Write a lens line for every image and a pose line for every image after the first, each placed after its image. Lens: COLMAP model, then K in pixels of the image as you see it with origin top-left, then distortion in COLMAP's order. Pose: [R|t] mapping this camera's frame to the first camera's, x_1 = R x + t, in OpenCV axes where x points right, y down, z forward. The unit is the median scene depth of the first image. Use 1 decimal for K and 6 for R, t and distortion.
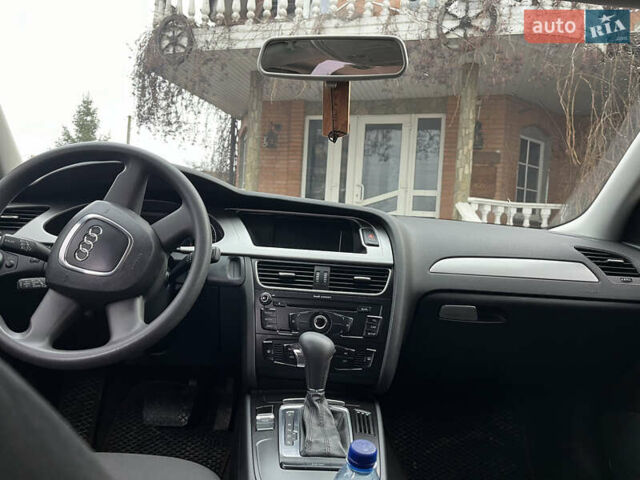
lens RADIAL K [[491.2, 0, 320.0], [0, 491.2, 240.0], [0, 0, 1]] dist [0.039126, -0.000222]
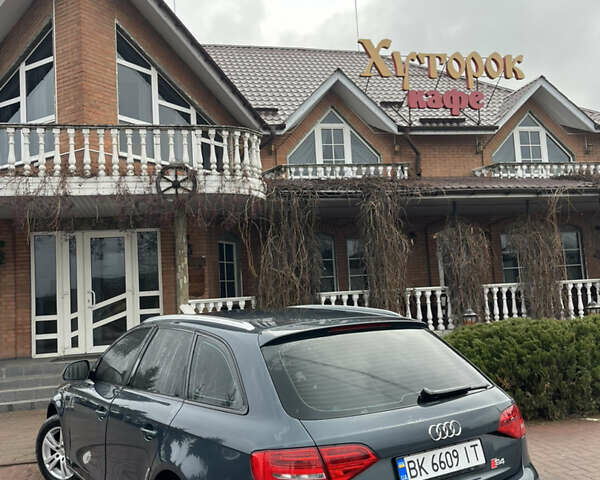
lens RADIAL K [[636.1, 0, 300.0], [0, 636.1, 240.0], [0, 0, 1]] dist [0.003772, 0.010469]
pose [[0.868233, -0.068254, 0.491439, -0.267308], [0.115636, 0.991053, -0.066652, -0.097368], [-0.482493, 0.114697, 0.868358, -0.647140]]
